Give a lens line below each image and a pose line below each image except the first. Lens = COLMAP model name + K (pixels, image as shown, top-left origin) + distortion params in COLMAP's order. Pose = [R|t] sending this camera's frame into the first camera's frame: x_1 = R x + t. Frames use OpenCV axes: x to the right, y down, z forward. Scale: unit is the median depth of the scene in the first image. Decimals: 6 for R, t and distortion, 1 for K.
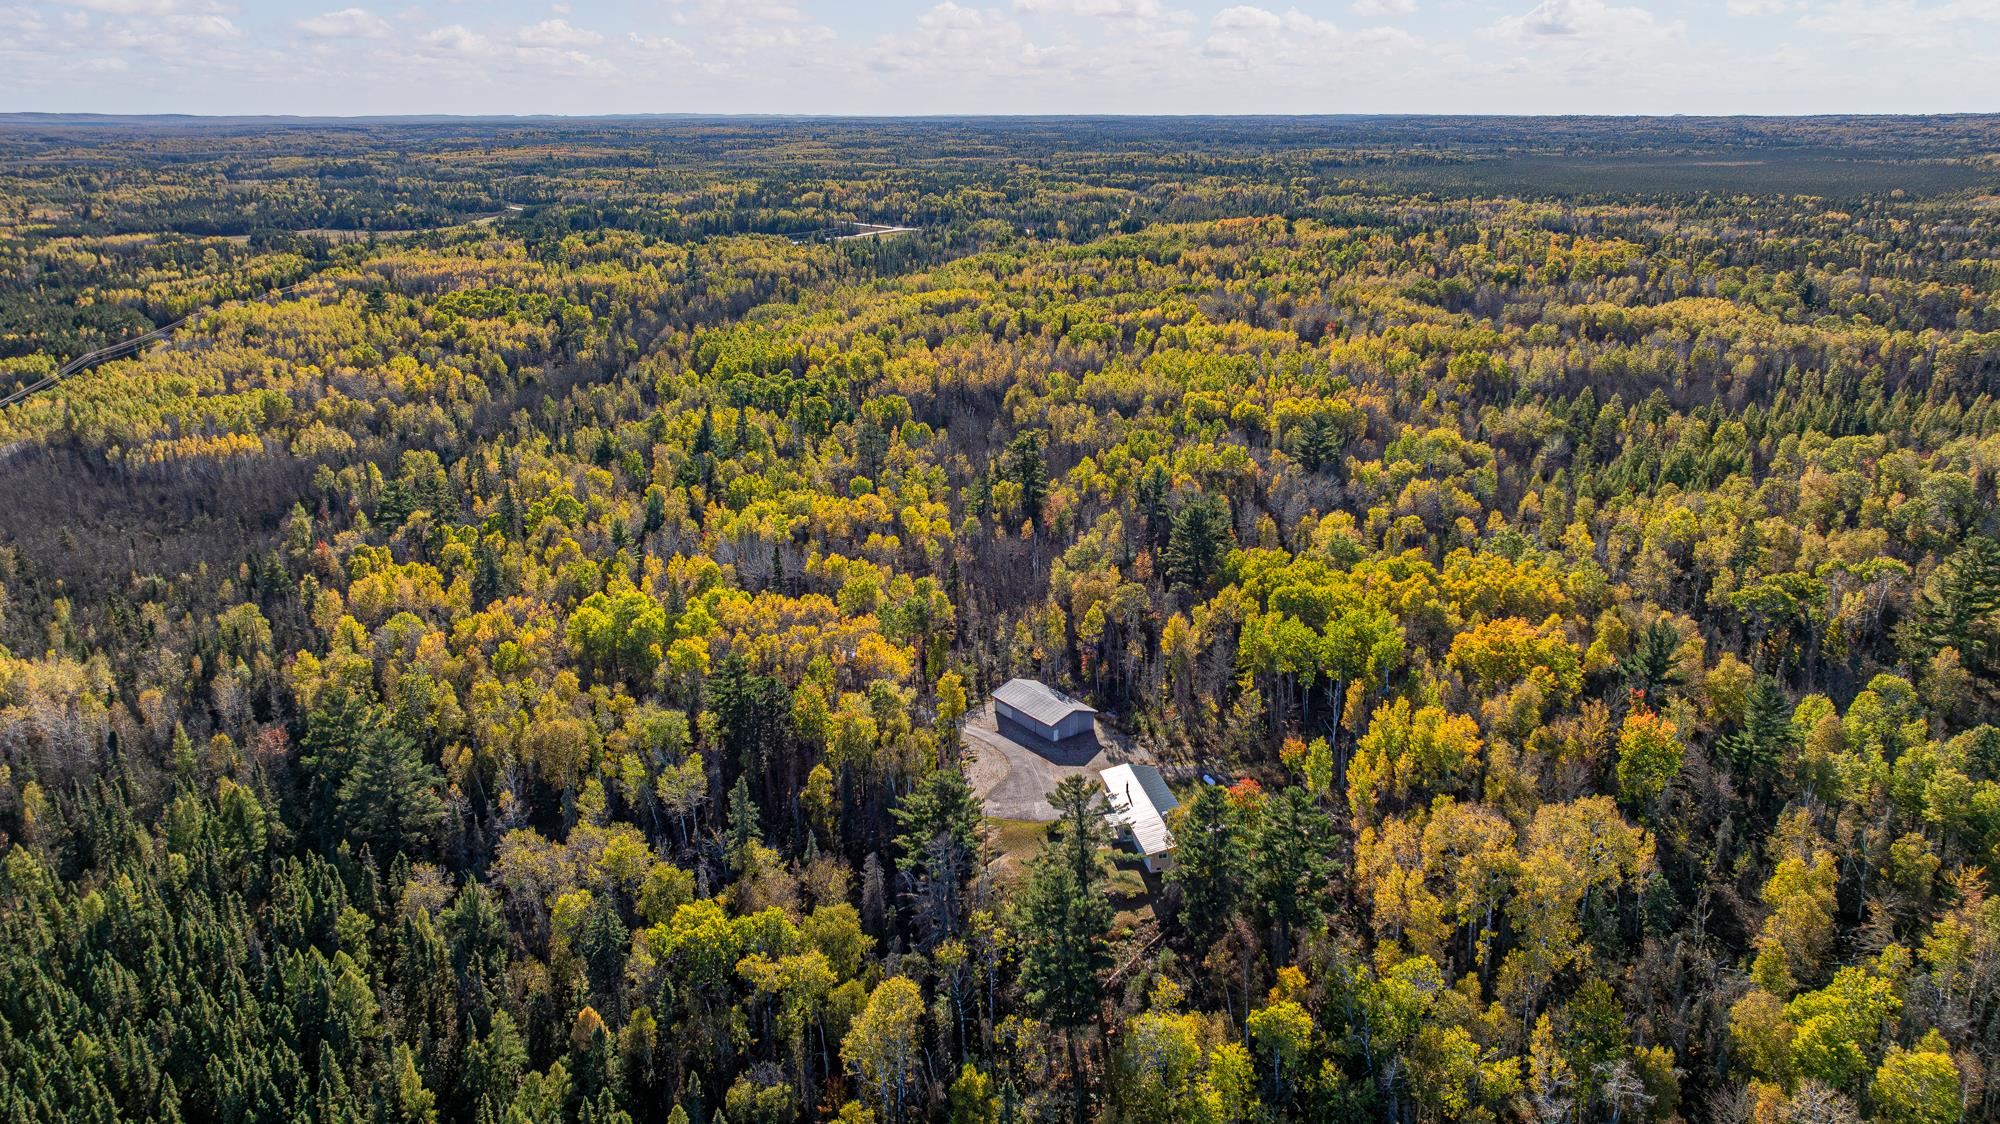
lens RADIAL K [[1446.3, 0, 1003.3], [0, 1446.3, 563.9], [0, 0, 1]] dist [-0.040375, 0.047506]
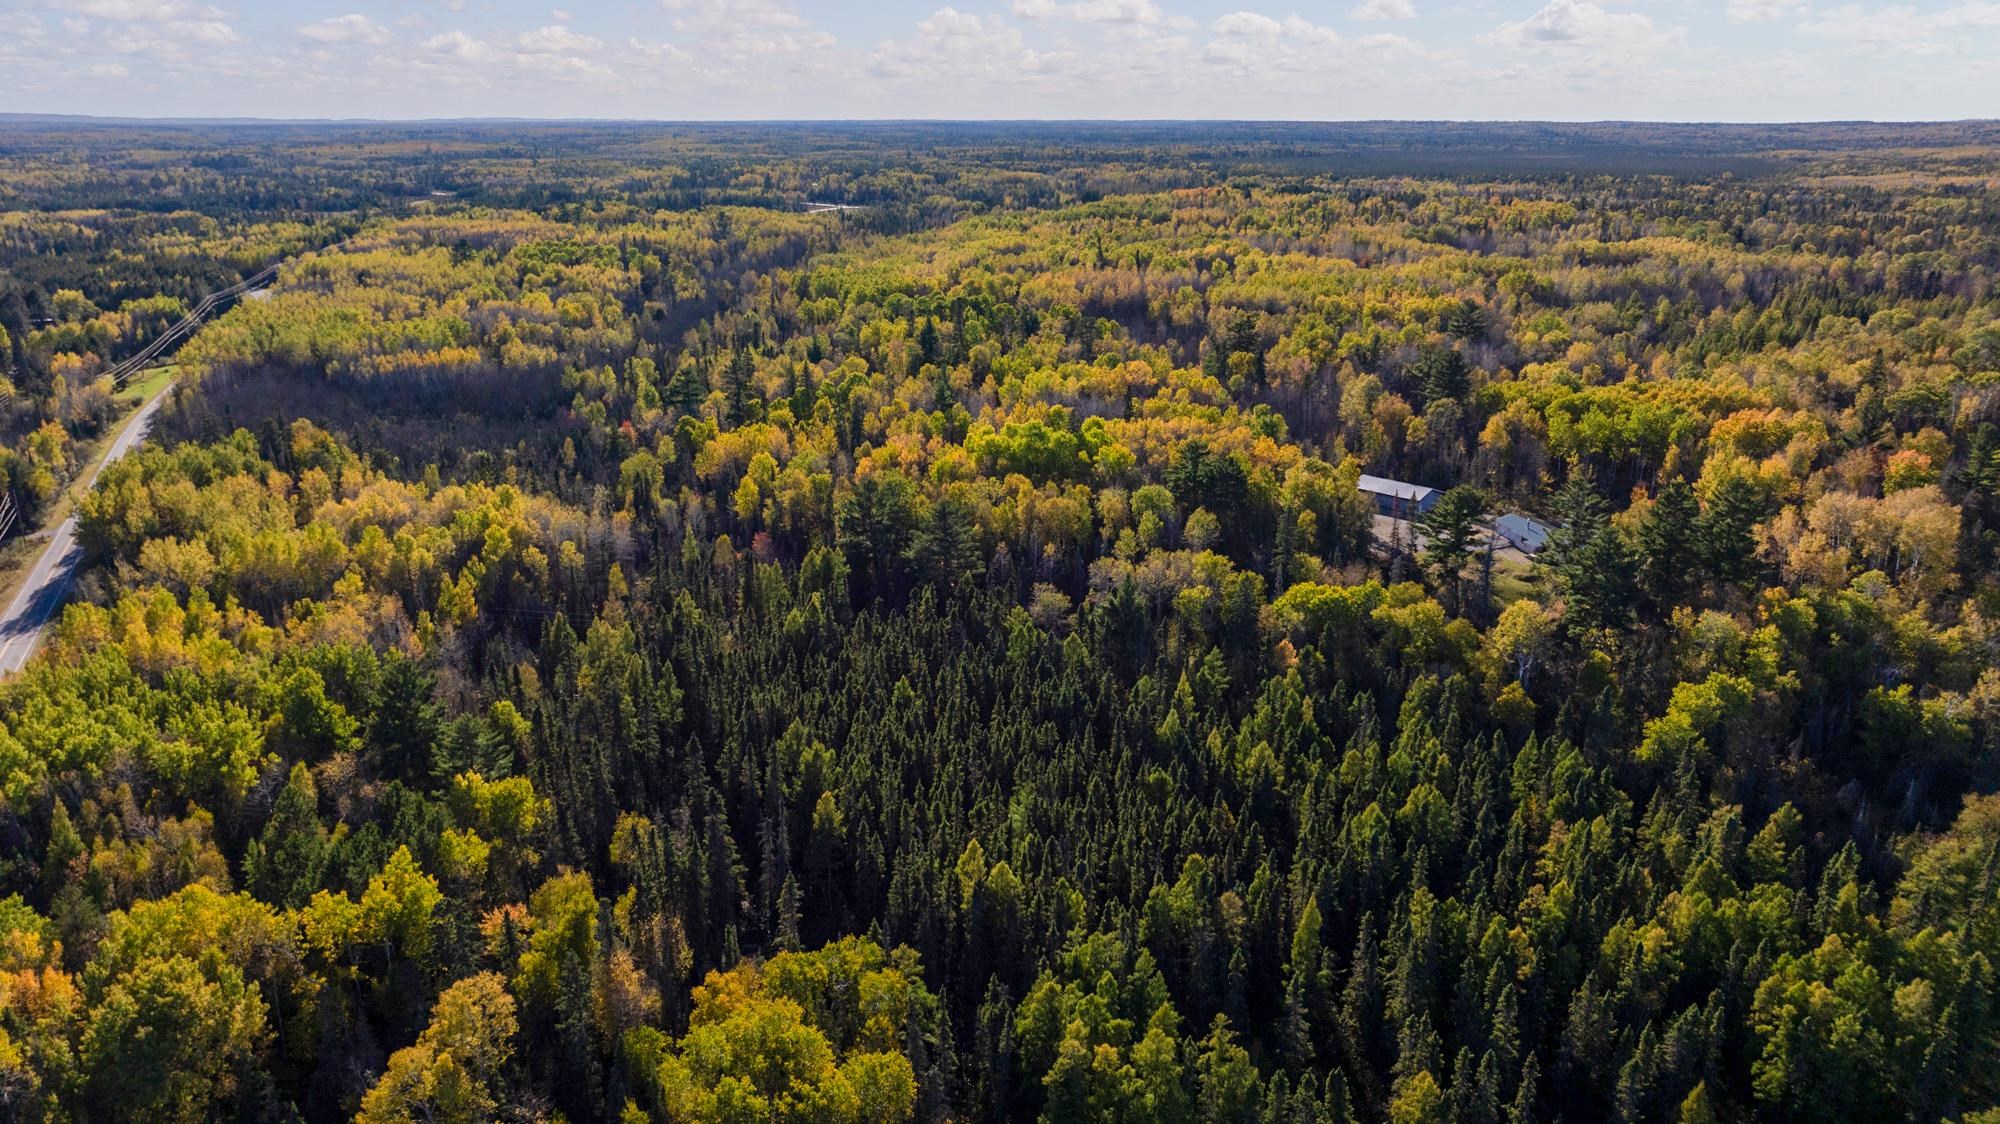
lens RADIAL K [[1408.3, 0, 1010.9], [0, 1408.3, 566.6], [0, 0, 1]] dist [-0.008798, 0.000235]
pose [[0.992394, -0.031691, 0.118953, -0.154774], [0.031157, 0.999494, 0.006350, 0.049981], [-0.119094, -0.002595, 0.992880, -0.059480]]
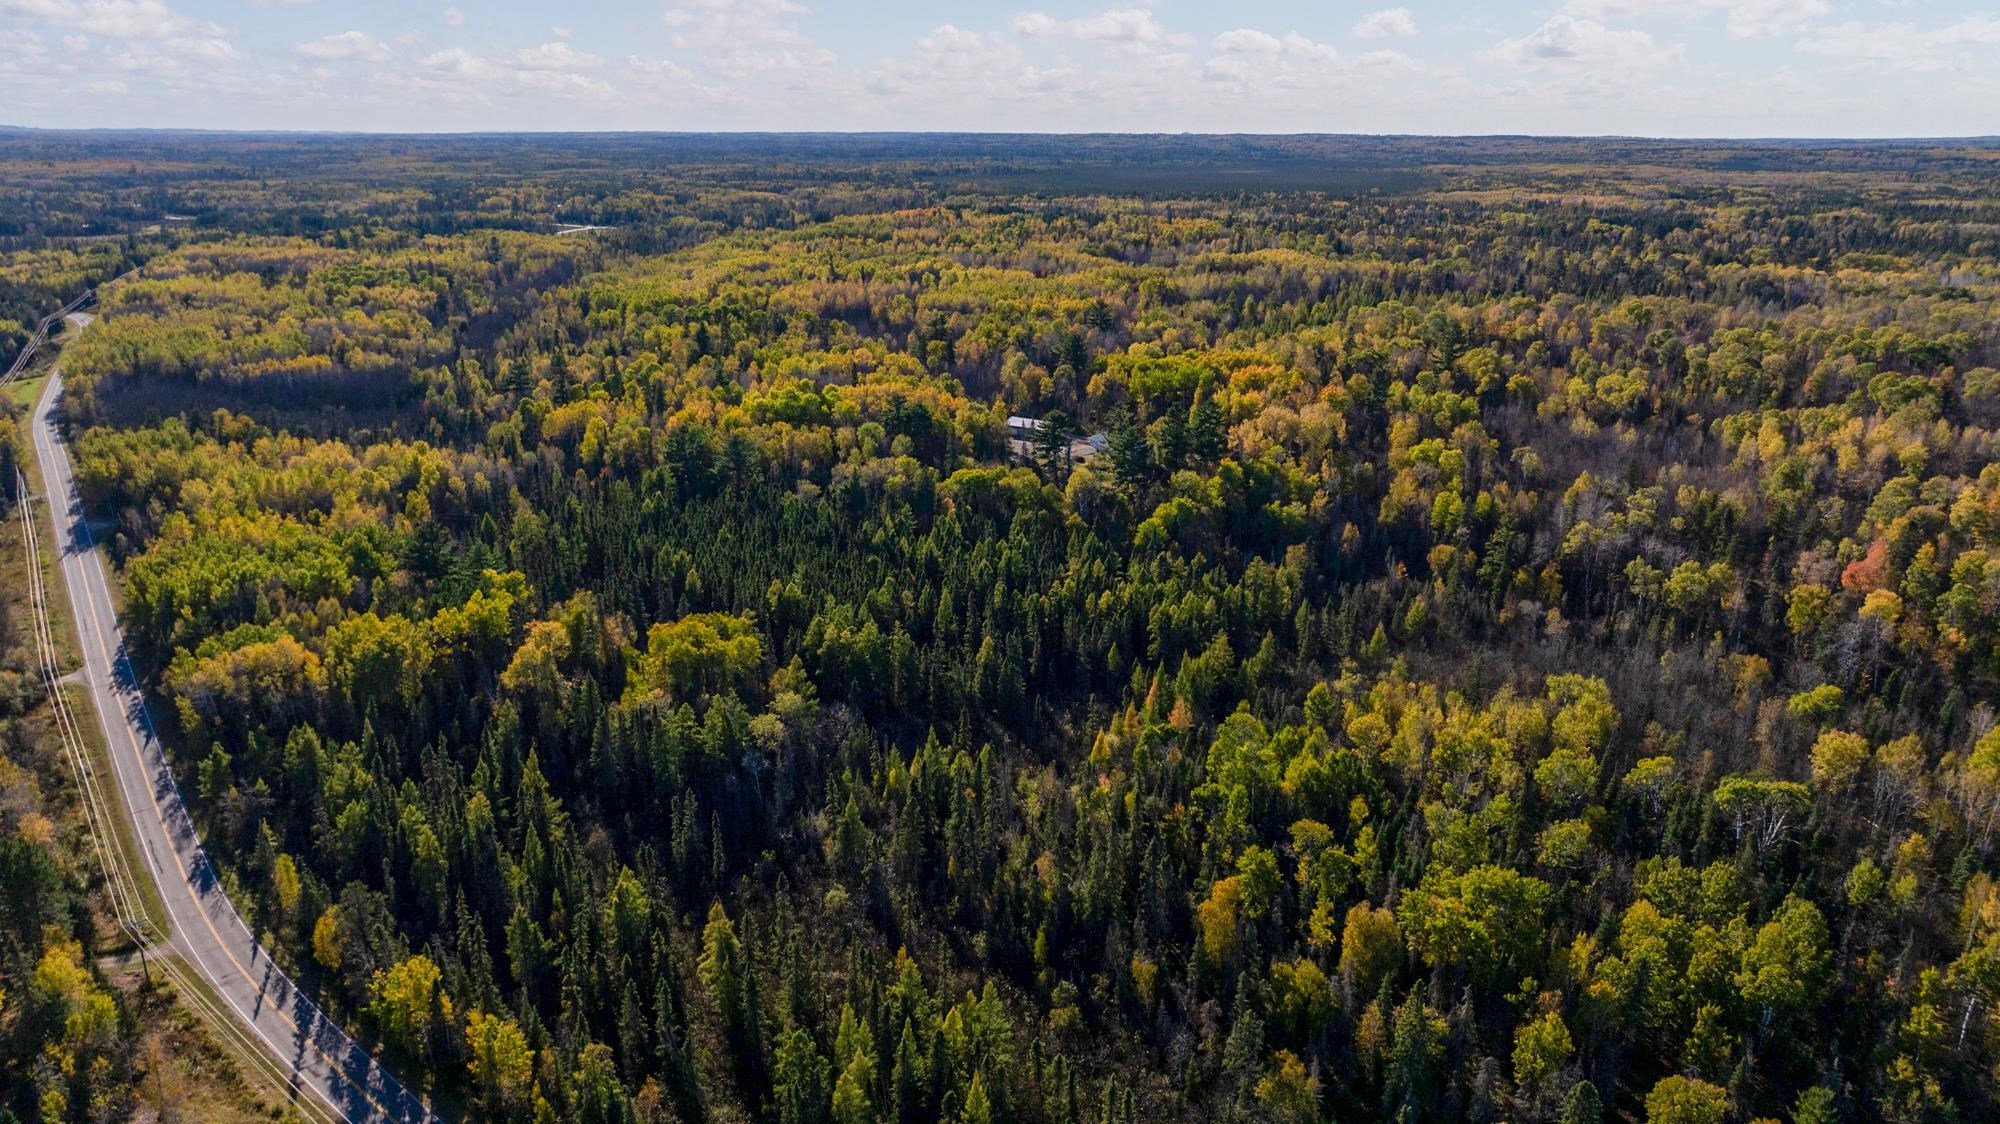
lens RADIAL K [[1413.7, 0, 1000.0], [0, 1413.7, 562.0], [0, 0, 1]] dist [-0.012734, 0.004466]
pose [[0.955636, -0.079602, 0.283590, -0.190499], [0.081620, 0.996652, 0.004715, 0.090738], [-0.283016, 0.018641, 0.958934, -0.262820]]
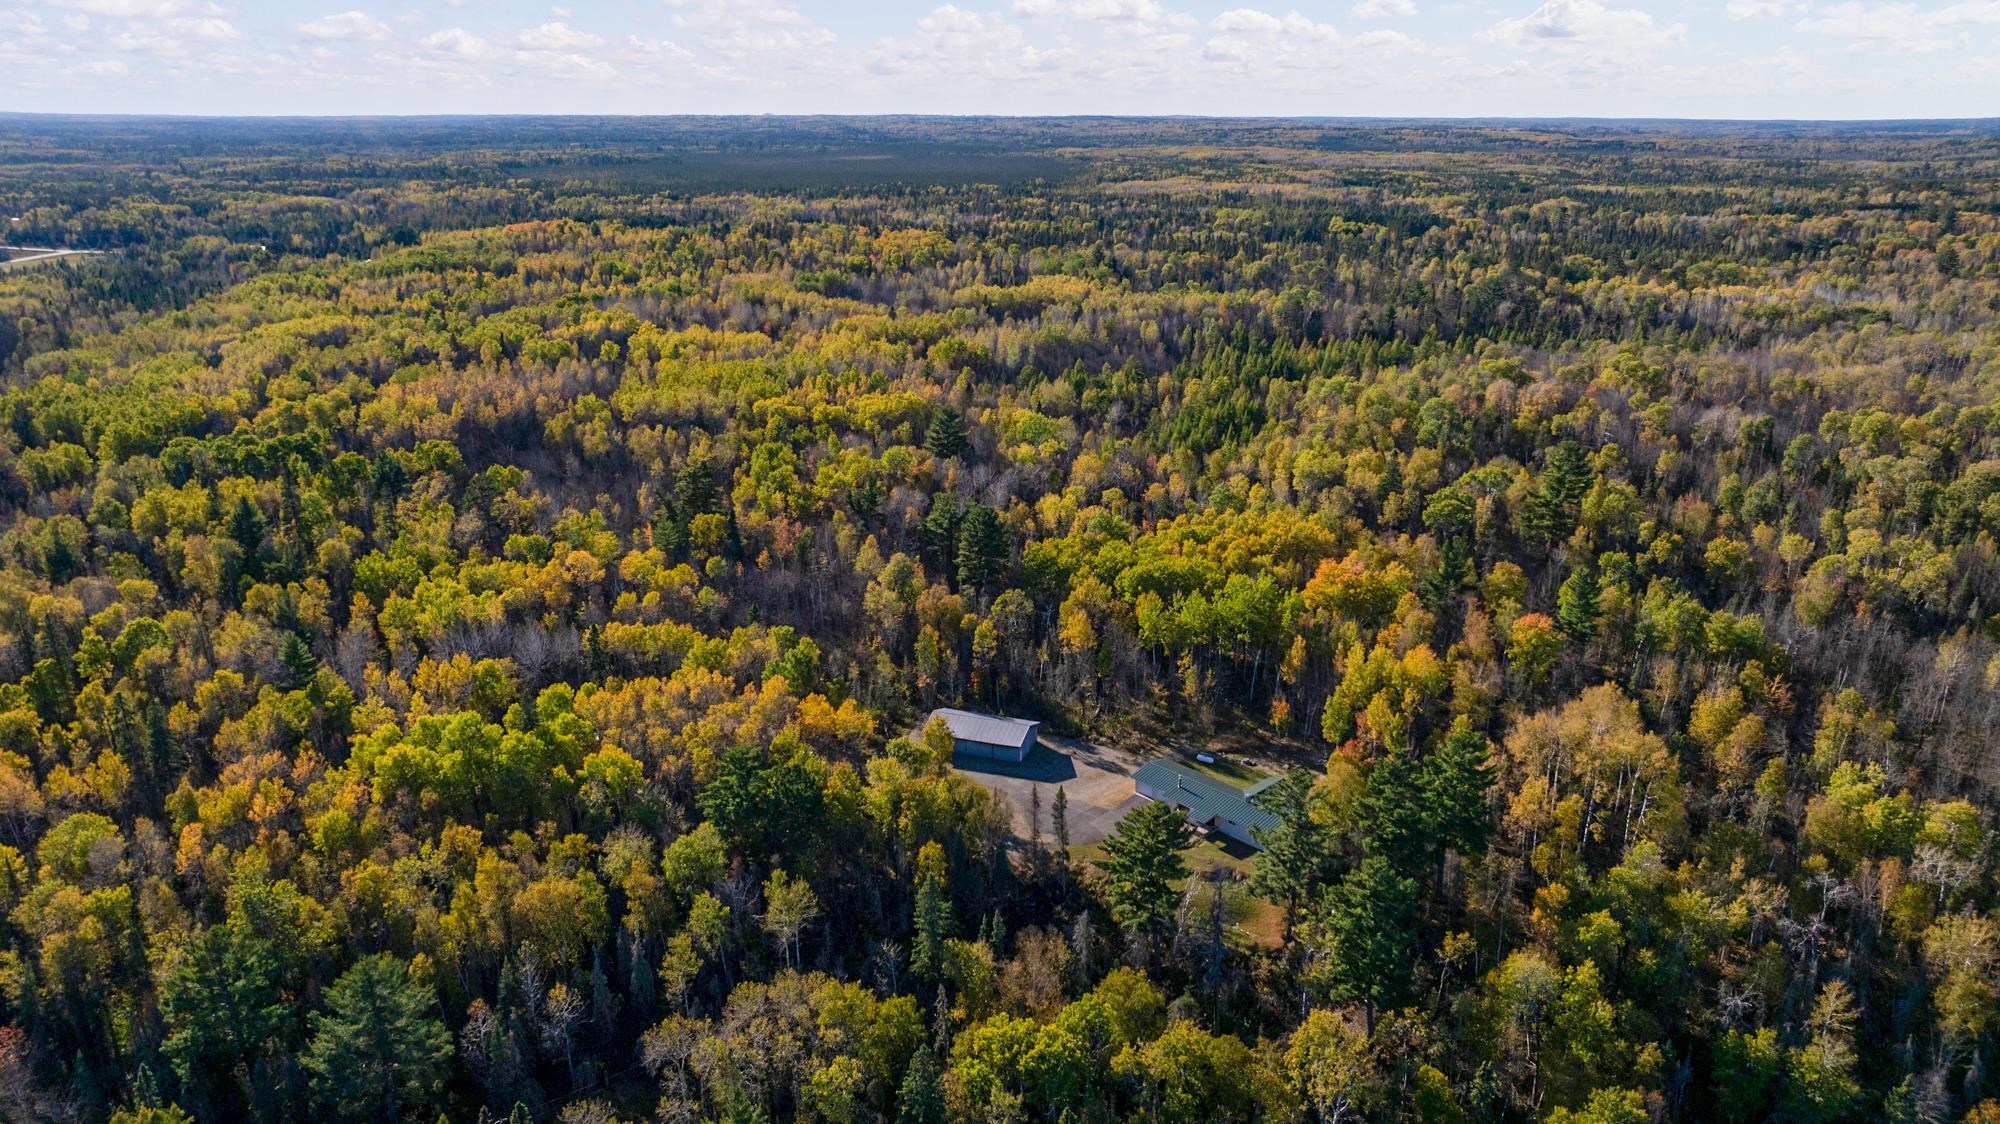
lens RADIAL K [[1413.7, 0, 1000.0], [0, 1413.7, 562.0], [0, 0, 1]] dist [-0.012734, 0.004466]
pose [[0.834757, -0.162777, 0.526008, -0.150561], [0.160499, 0.985751, 0.050342, -0.020299], [-0.526708, 0.042400, 0.848988, 0.065030]]
